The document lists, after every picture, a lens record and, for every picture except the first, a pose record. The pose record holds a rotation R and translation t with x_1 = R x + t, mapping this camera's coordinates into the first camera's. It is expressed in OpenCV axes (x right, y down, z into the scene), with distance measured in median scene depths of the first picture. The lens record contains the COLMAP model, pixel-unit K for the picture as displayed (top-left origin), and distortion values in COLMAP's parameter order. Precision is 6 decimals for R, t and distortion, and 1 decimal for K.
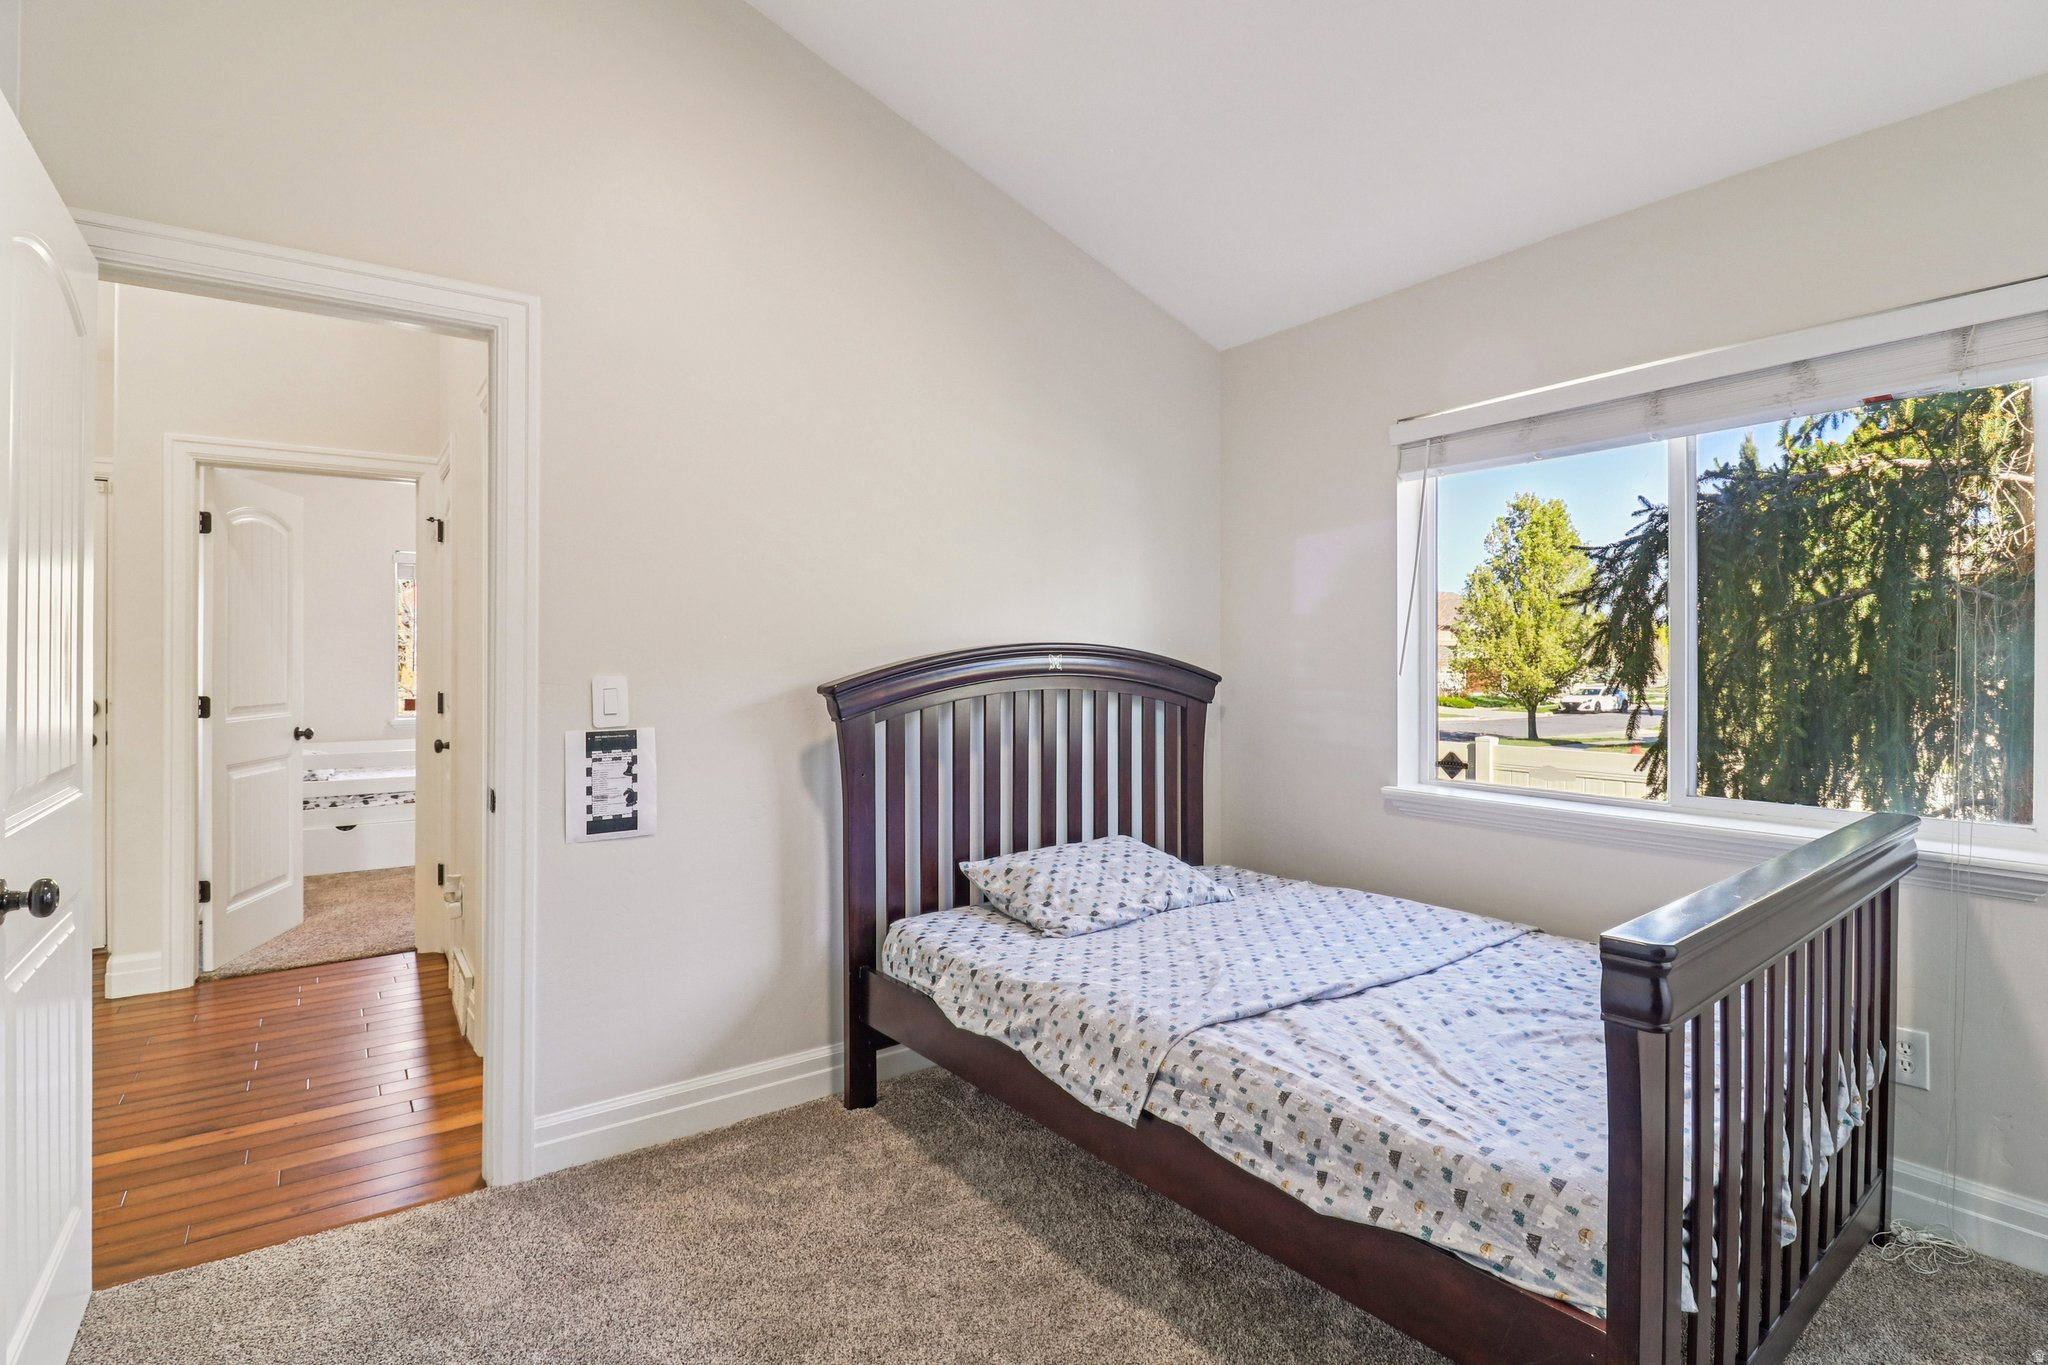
lens RADIAL K [[983.8, 0, 1021.9], [0, 983.8, 656.9], [0, 0, 1]] dist [0.016945, -0.019472]
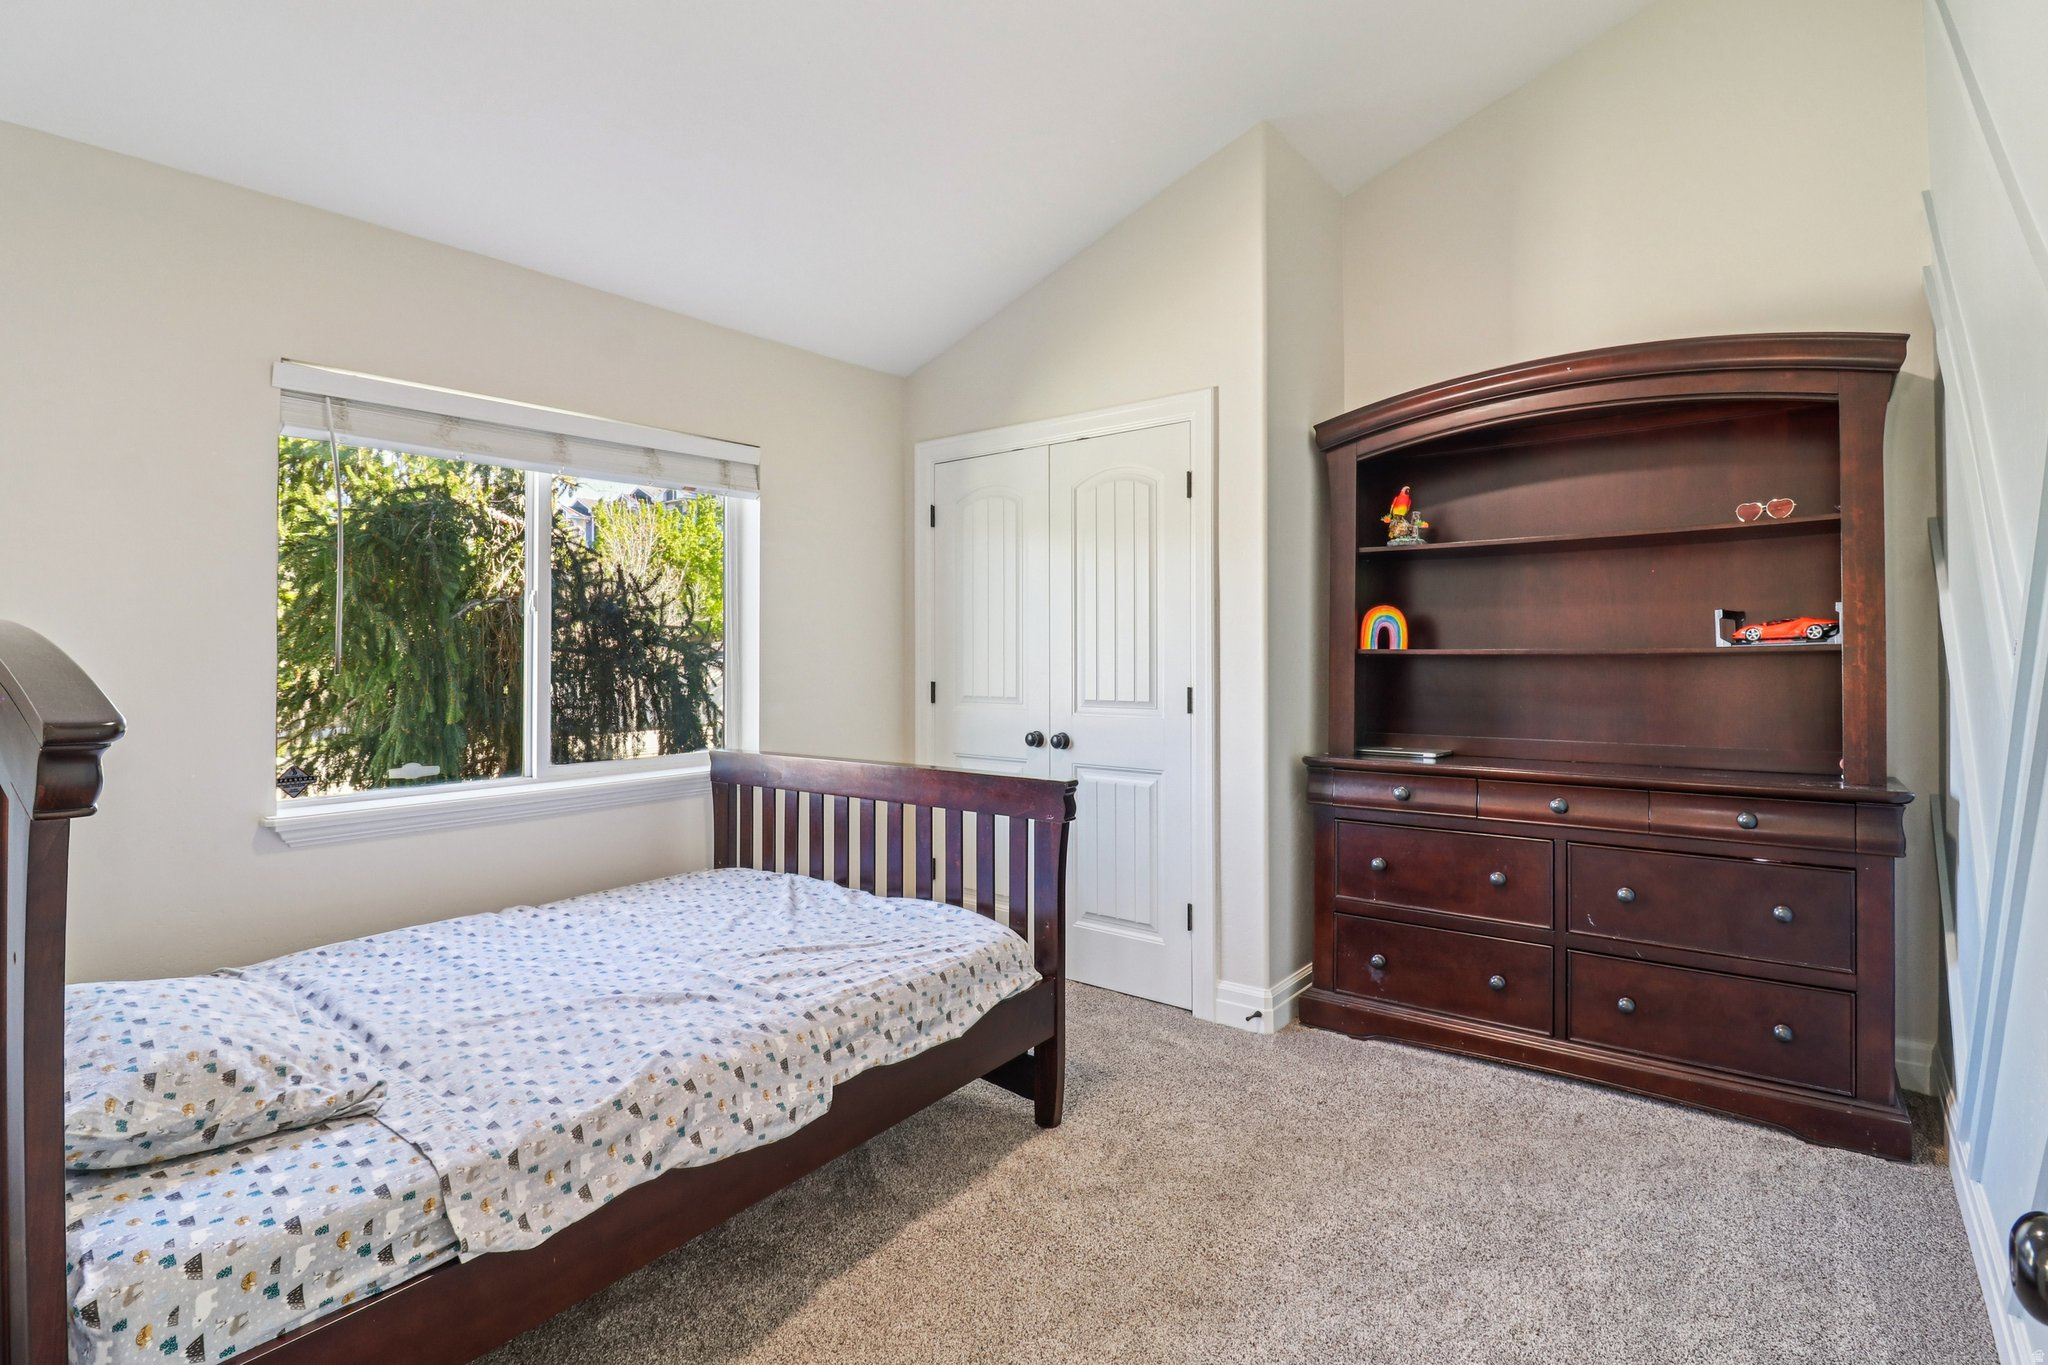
lens RADIAL K [[983.8, 0, 1021.9], [0, 983.8, 656.9], [0, 0, 1]] dist [0.016945, -0.019472]
pose [[-0.272759, 0.005115, 0.962069, -0.920881], [0.004377, 0.999982, -0.004076, 0.017682], [-0.962072, 0.003100, -0.272776, 1.093700]]
